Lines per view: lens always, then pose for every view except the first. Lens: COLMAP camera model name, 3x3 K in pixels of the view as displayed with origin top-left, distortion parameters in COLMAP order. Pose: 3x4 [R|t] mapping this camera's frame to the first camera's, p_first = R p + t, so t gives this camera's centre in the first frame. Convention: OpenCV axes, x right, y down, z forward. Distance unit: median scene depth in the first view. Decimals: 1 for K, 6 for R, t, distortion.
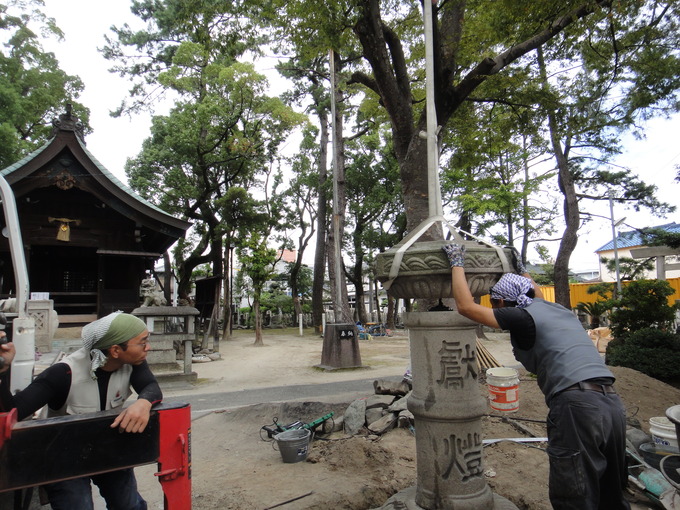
lens RADIAL K [[476.7, 0, 339.0], [0, 476.7, 255.0], [0, 0, 1]] dist [0.006123, -0.005409]
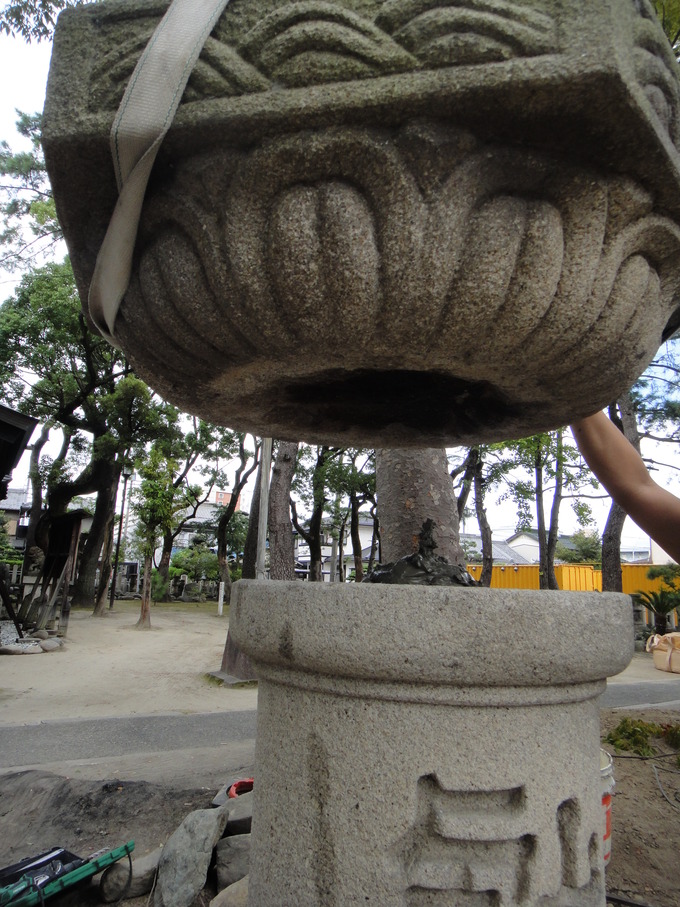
lens RADIAL K [[635.9, 0, 338.3], [0, 635.9, 449.8], [0, 0, 1]] dist [0.006123, -0.005409]
pose [[0.995905, 0.073914, 0.052061, 0.022357], [-0.068877, 0.993312, -0.092665, 0.012372], [-0.058562, 0.088700, 0.994335, 0.102054]]
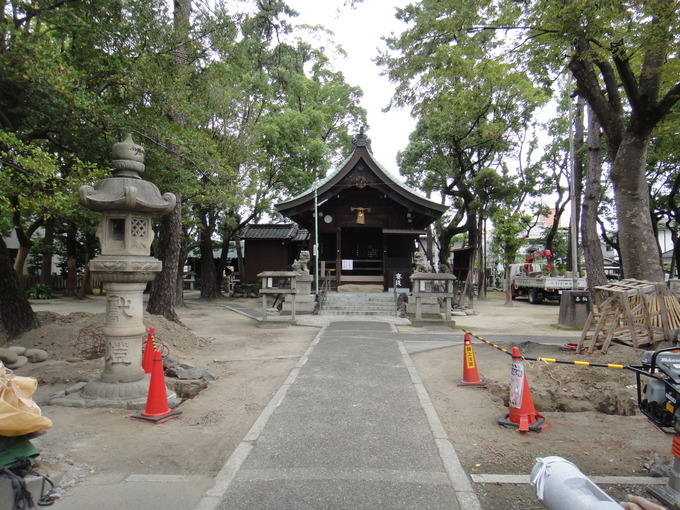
lens RADIAL K [[476.7, 0, 339.9], [0, 476.7, 257.9], [0, 0, 1]] dist [0.006123, -0.005409]
pose [[0.864129, 0.006967, -0.503222, 0.045390], [0.036641, 0.996380, 0.076713, -0.022837], [0.501935, -0.084729, 0.860745, -0.143892]]
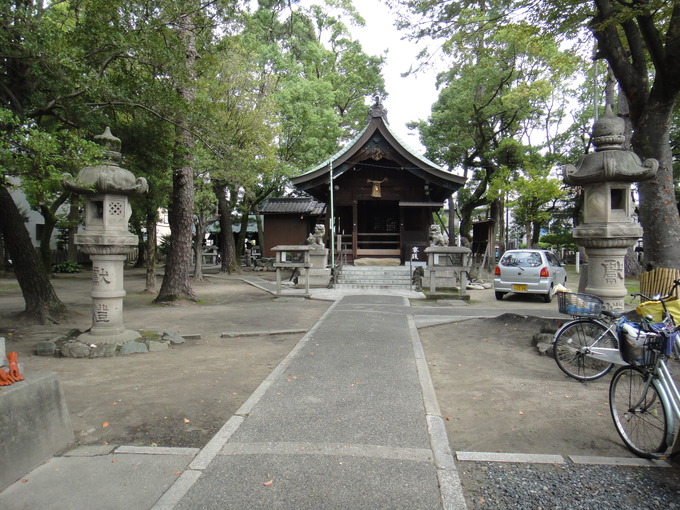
lens RADIAL K [[476.7, 0, 339.3], [0, 476.7, 254.7], [0, 0, 1]] dist [0.006123, -0.005409]
pose [[0.837398, 0.028754, -0.545837, 0.054224], [0.046290, 0.991297, 0.123237, -0.022149], [0.544630, -0.128465, 0.828779, -0.133820]]
